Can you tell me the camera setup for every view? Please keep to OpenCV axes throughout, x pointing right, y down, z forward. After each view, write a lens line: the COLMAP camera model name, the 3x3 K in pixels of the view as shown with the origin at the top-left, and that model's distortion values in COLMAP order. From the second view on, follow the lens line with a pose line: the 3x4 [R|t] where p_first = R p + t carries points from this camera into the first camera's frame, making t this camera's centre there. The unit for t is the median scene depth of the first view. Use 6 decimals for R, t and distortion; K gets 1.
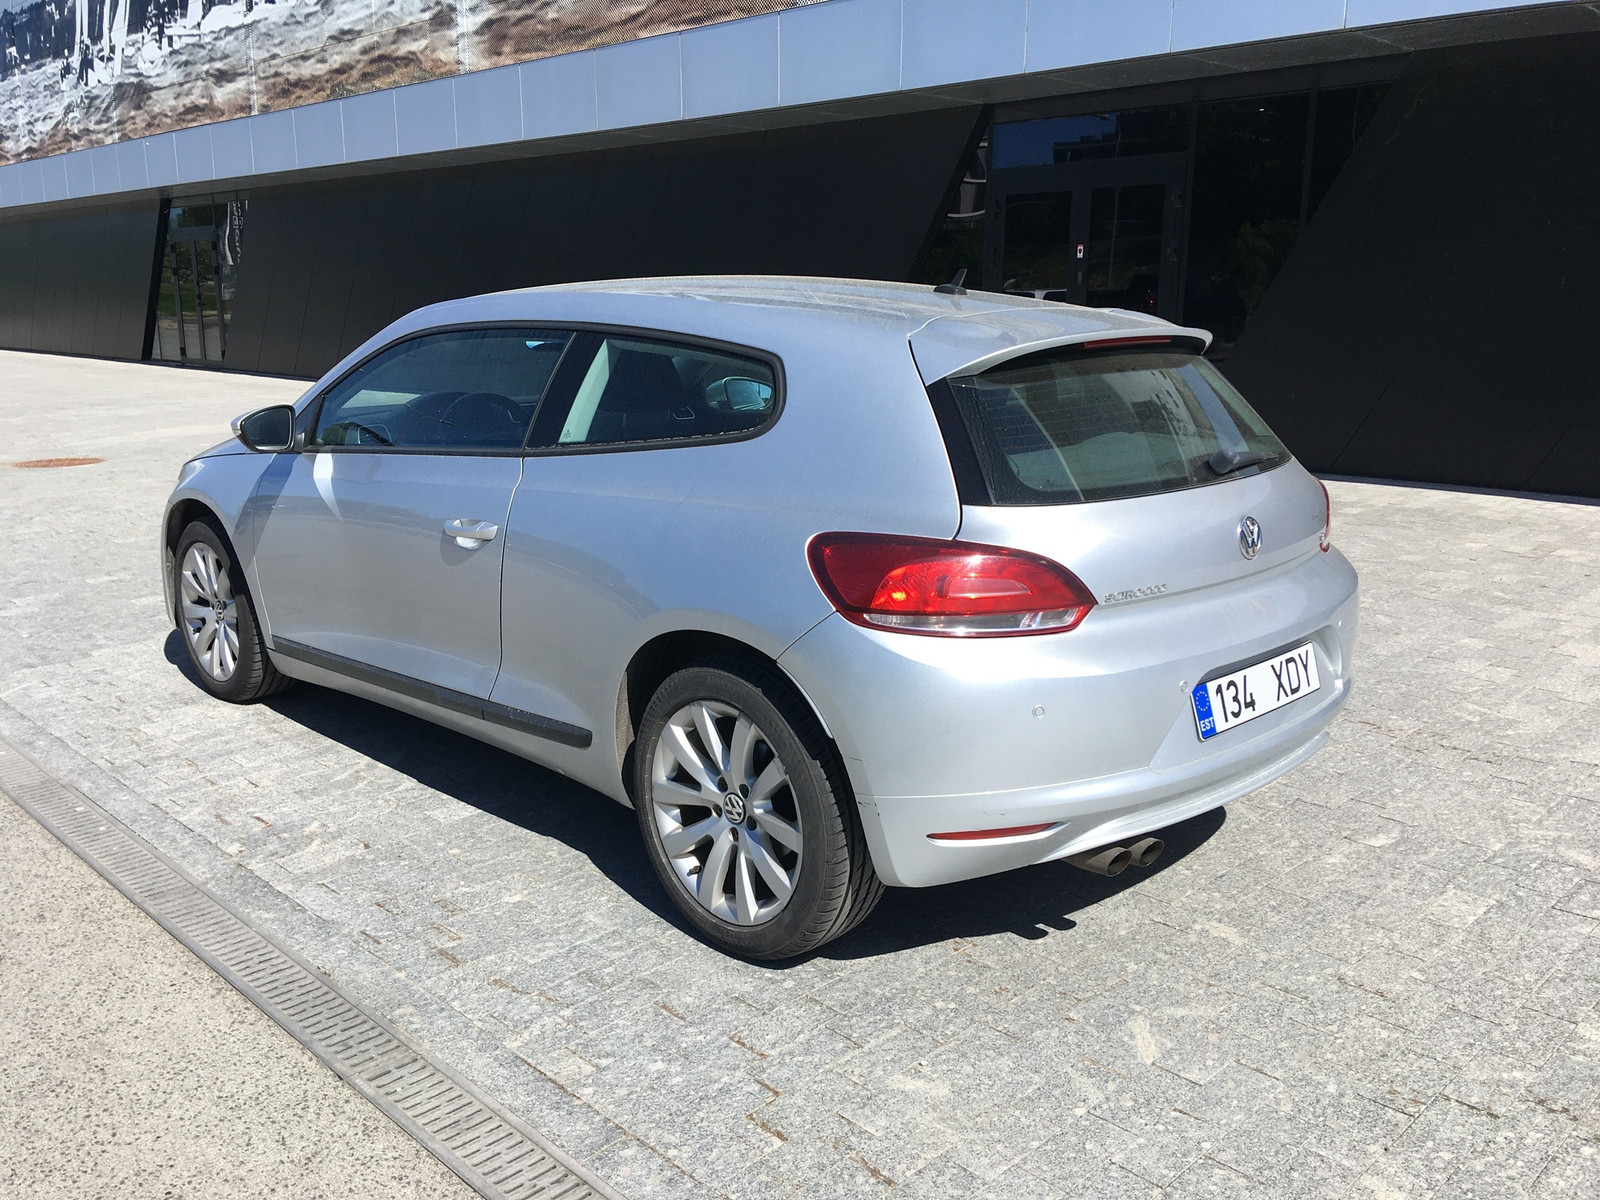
lens RADIAL K [[1352.8, 0, 793.9], [0, 1352.8, 574.8], [0, 0, 1]] dist [0.122464, -0.189337]
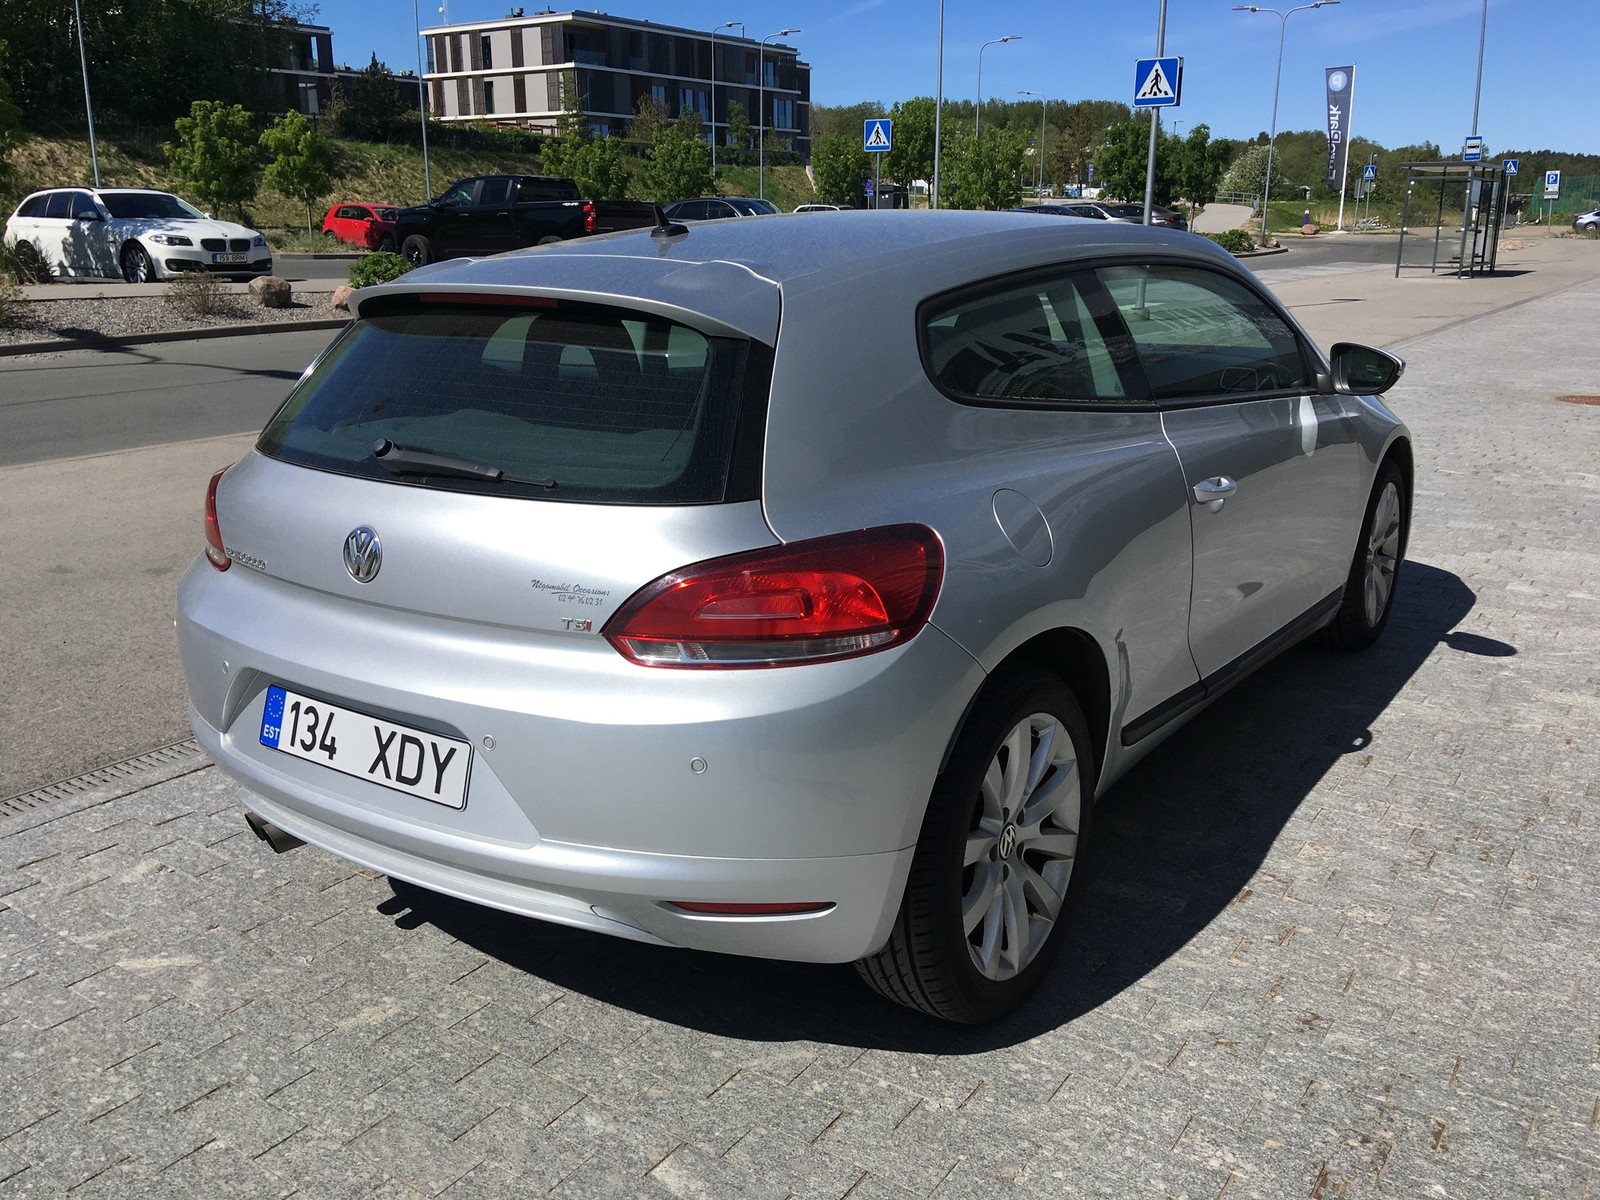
lens RADIAL K [[1352.8, 0, 793.9], [0, 1352.8, 574.8], [0, 0, 1]] dist [0.122464, -0.189337]
pose [[0.180452, 0.248266, -0.951736, 0.182698], [-0.194169, 0.957570, 0.212973, -0.037546], [0.964228, 0.146366, 0.221001, 0.172026]]
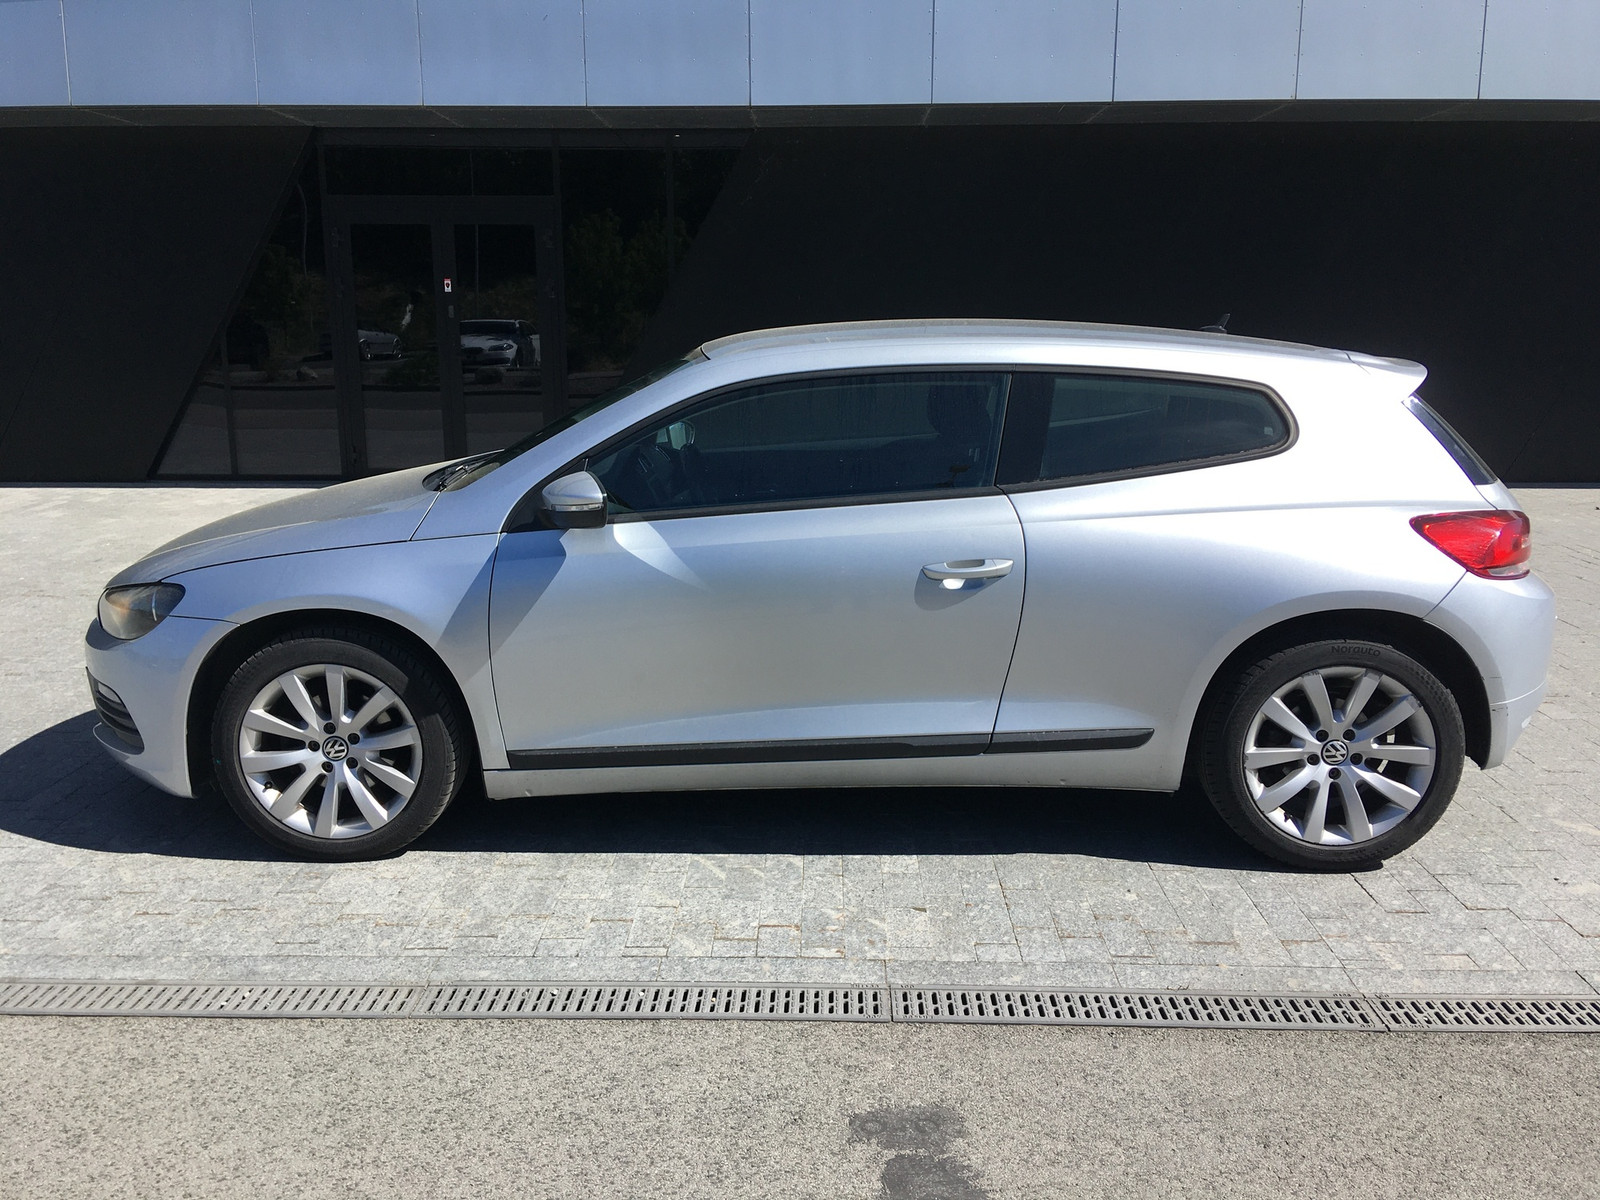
lens RADIAL K [[1352.8, 0, 793.9], [0, 1352.8, 574.8], [0, 0, 1]] dist [0.122464, -0.189337]
pose [[0.720214, -0.128603, 0.681728, -0.196420], [0.142357, 0.989153, 0.036203, -0.016309], [-0.678989, 0.070975, 0.730709, 0.066390]]
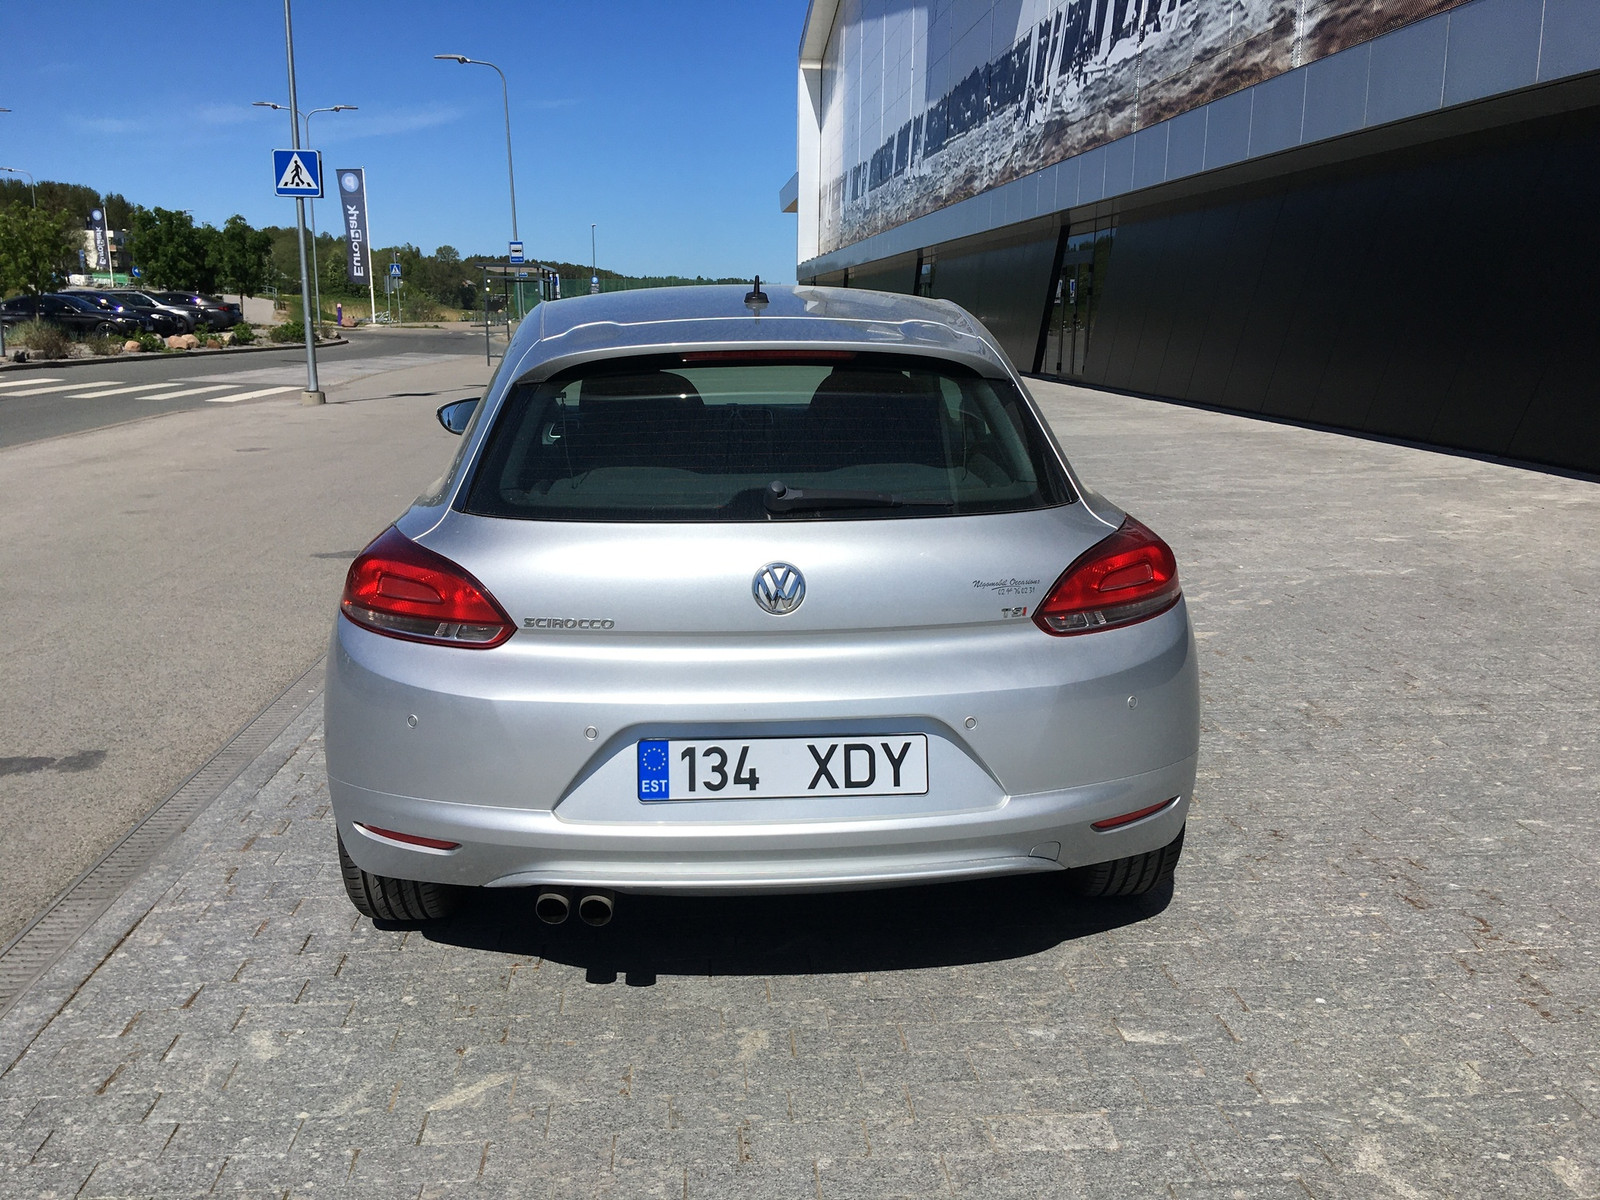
lens RADIAL K [[1352.8, 0, 793.9], [0, 1352.8, 574.8], [0, 0, 1]] dist [0.122464, -0.189337]
pose [[0.762411, 0.126256, -0.634656, 0.141018], [-0.134099, 0.990317, 0.035917, -0.010902], [0.633045, 0.057723, 0.771960, 0.056880]]
